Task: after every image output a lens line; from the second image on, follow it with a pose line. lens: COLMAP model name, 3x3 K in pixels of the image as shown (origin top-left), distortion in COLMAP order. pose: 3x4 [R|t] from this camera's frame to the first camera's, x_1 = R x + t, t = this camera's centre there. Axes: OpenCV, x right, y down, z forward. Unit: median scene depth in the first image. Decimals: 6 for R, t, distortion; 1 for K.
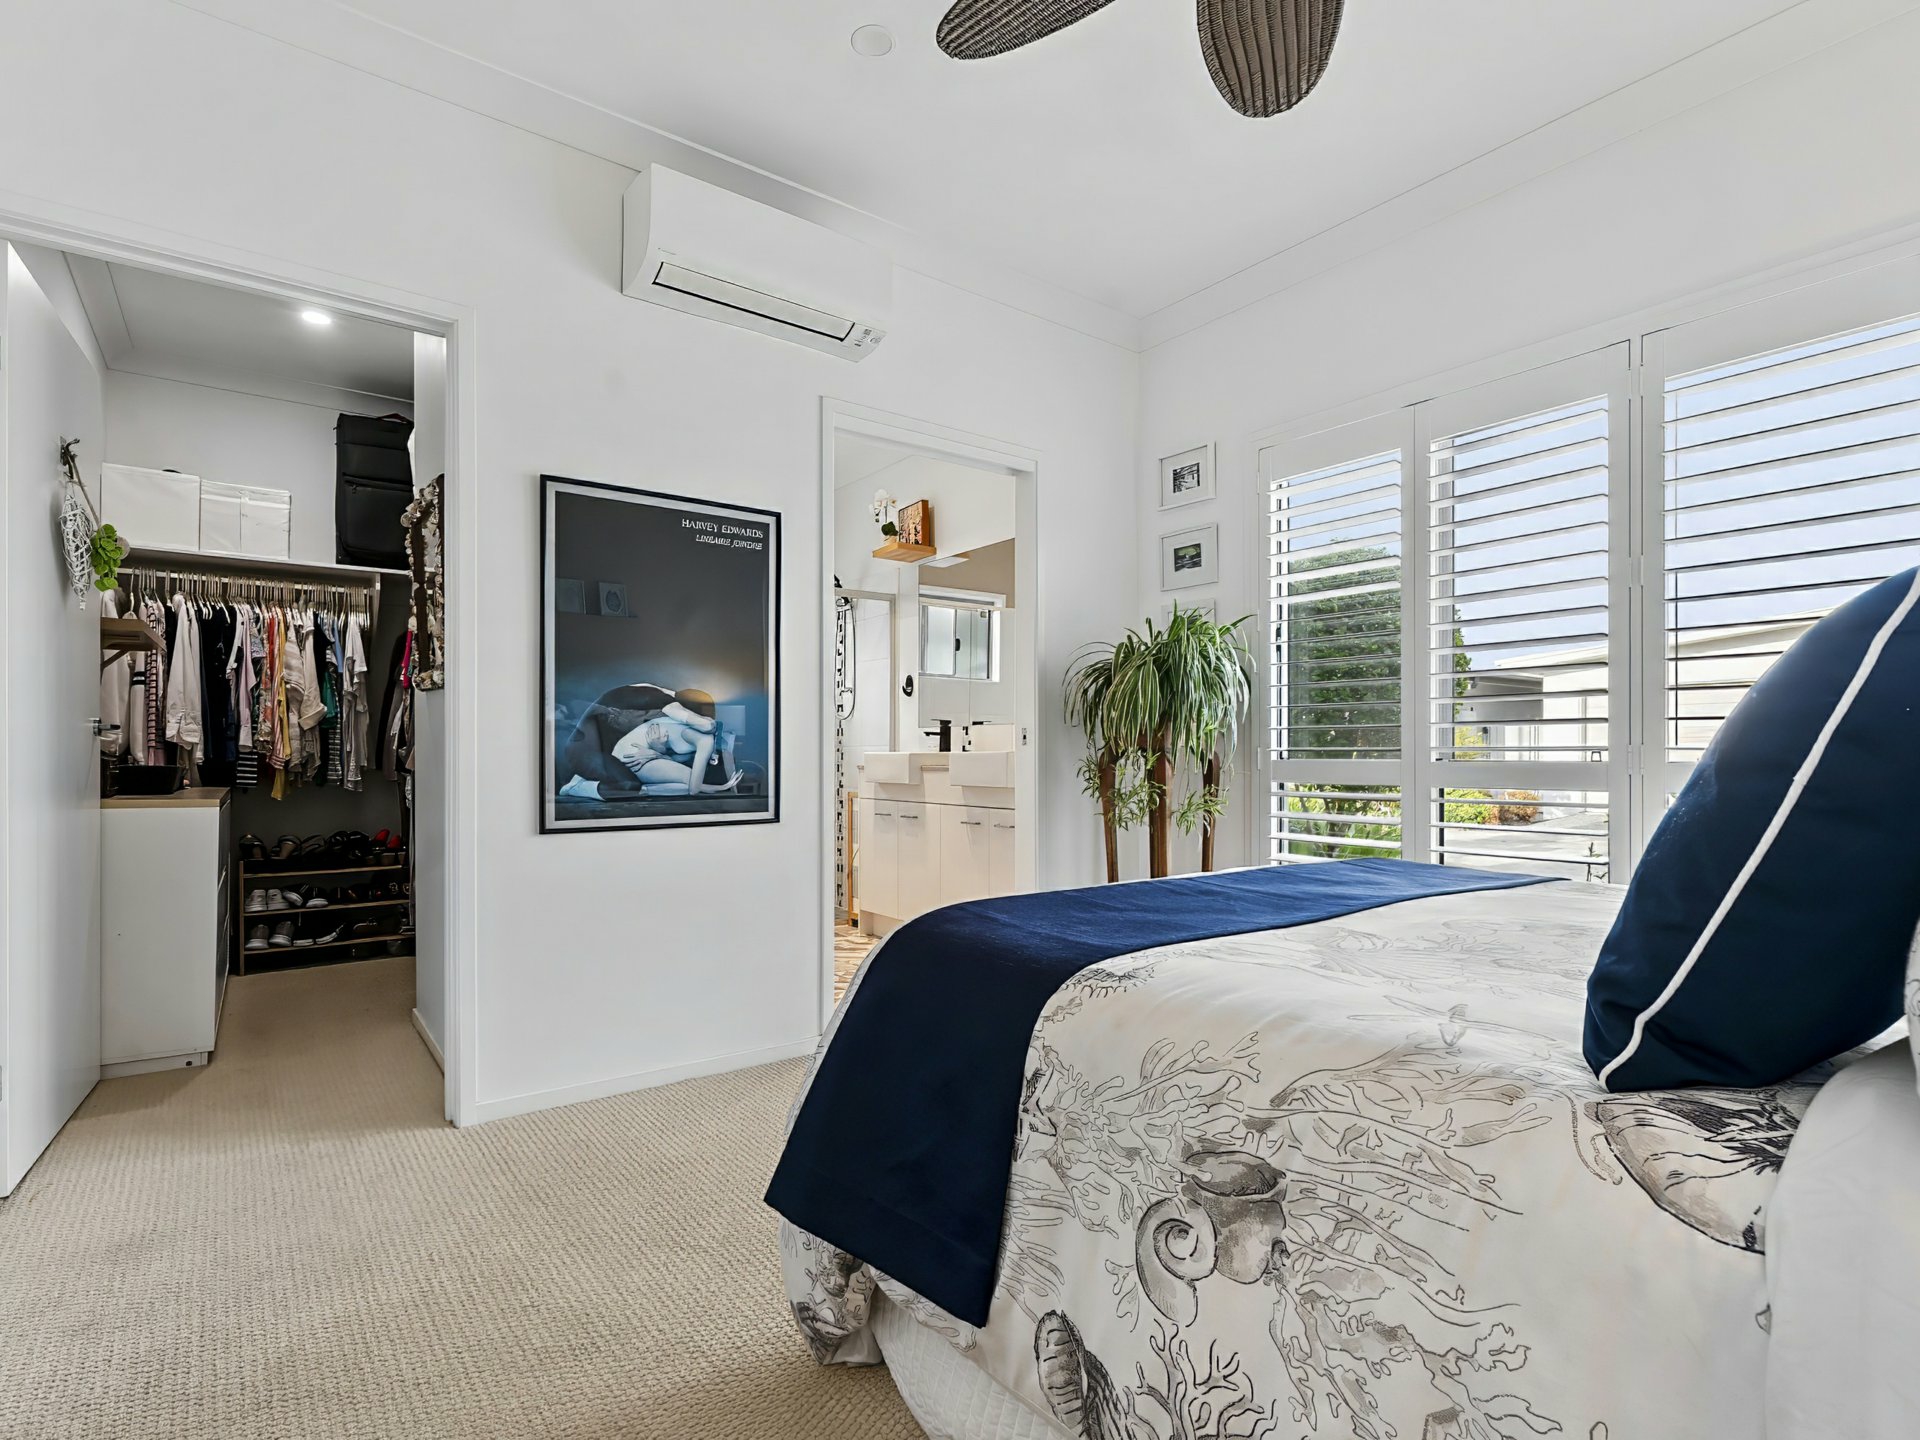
lens RADIAL K [[923.8, 0, 958.0], [0, 923.8, 736.0], [0, 0, 1]] dist [-0.018898, -0.000046]
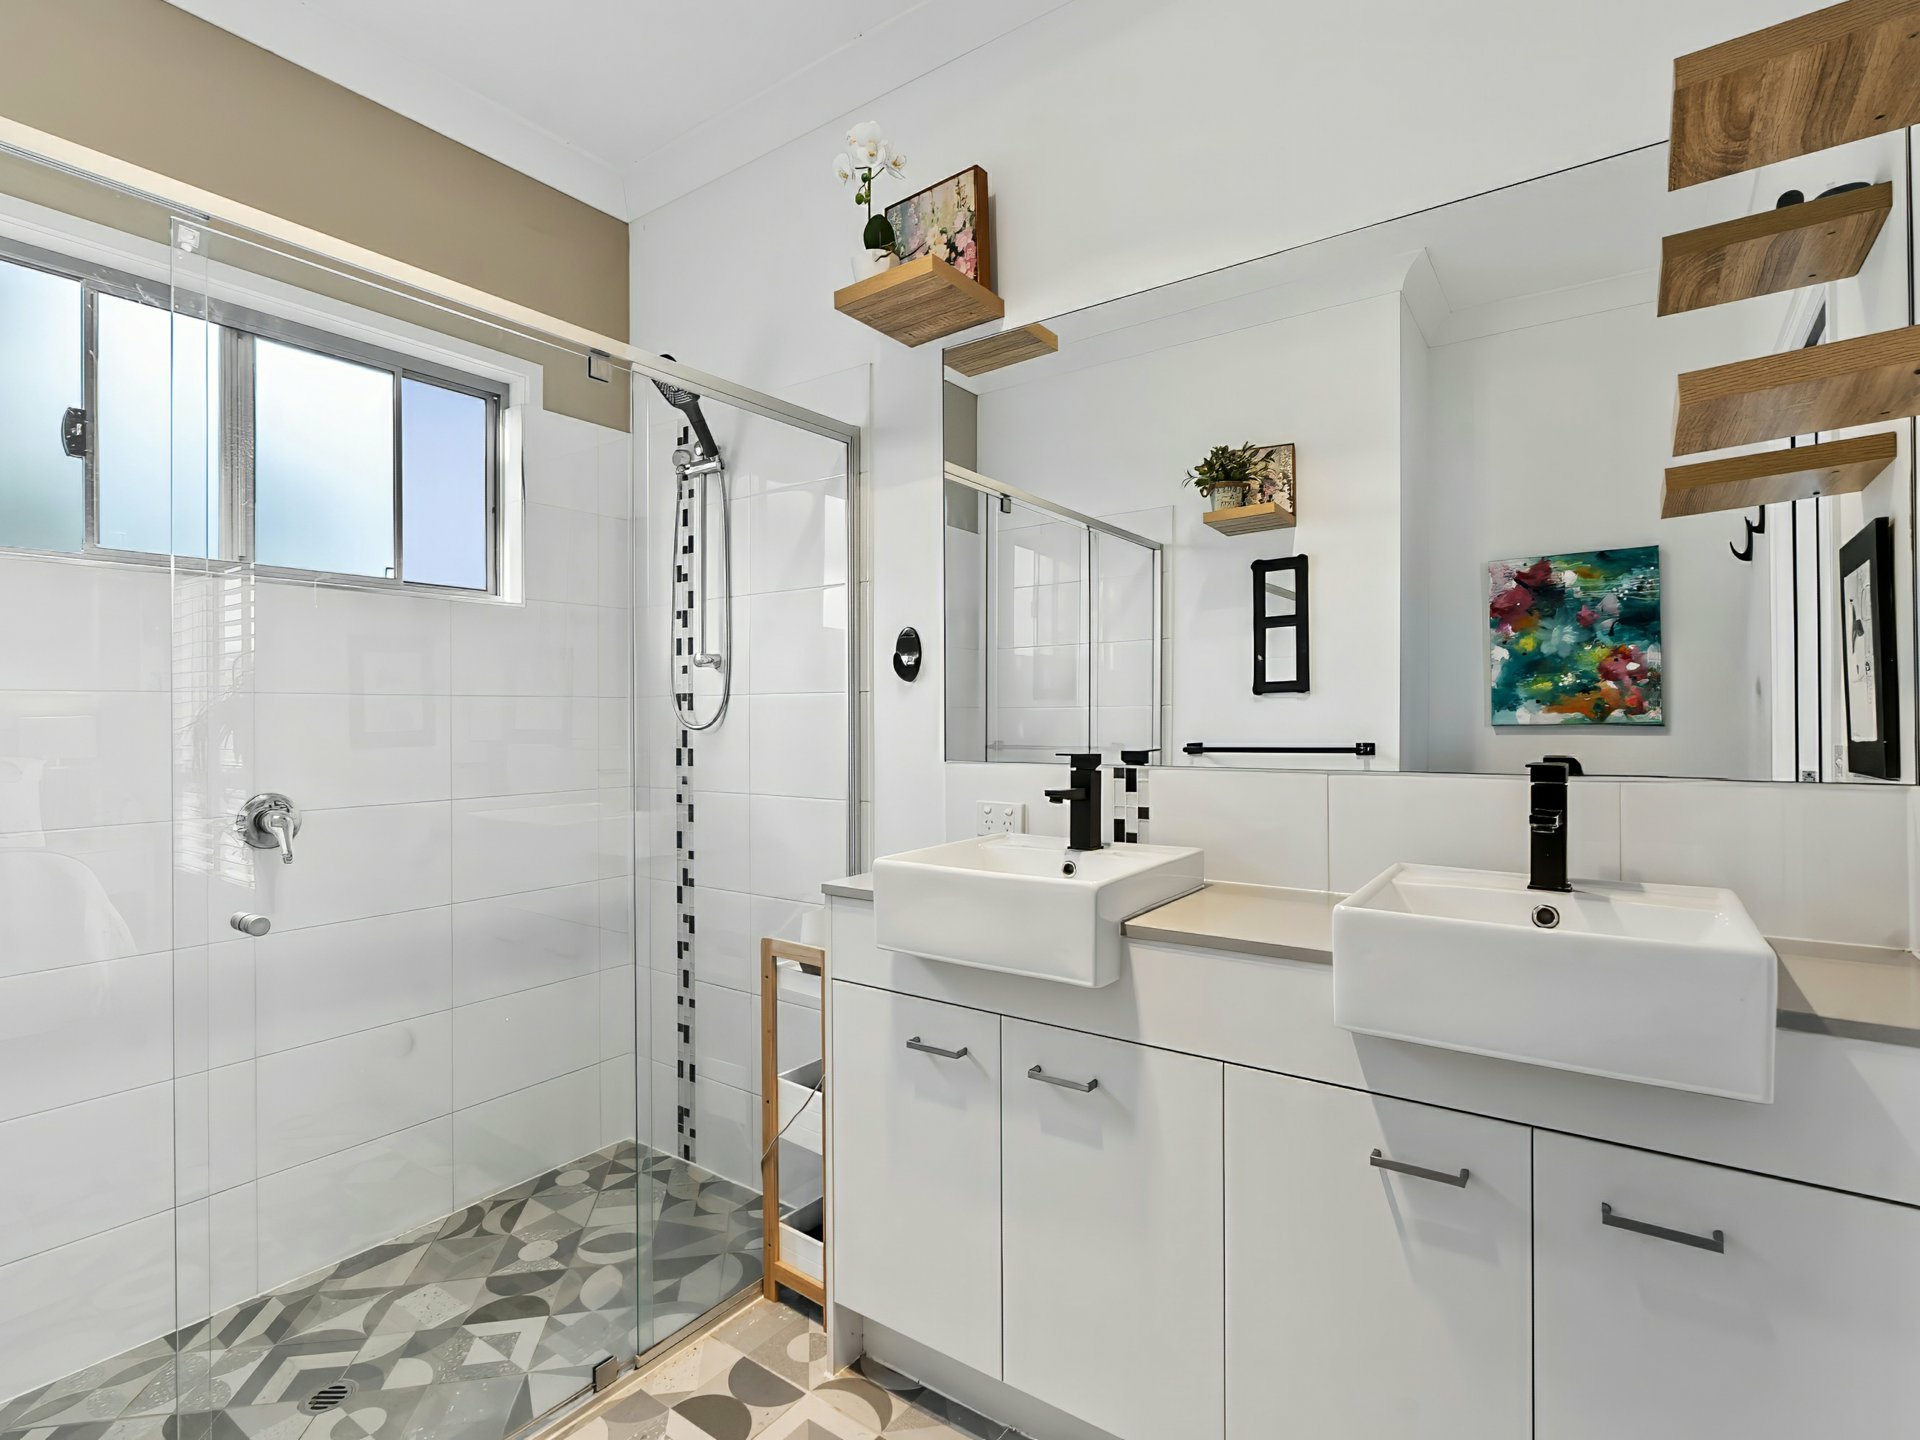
lens RADIAL K [[923.8, 0, 958.1], [0, 923.8, 710.4], [0, 0, 1]] dist [-0.018898, -0.000046]
pose [[0.951964, 0.000528, 0.306208, -0.139786], [-0.002968, 0.999967, 0.007500, -0.030202], [-0.306194, -0.008049, 0.951935, 0.555291]]
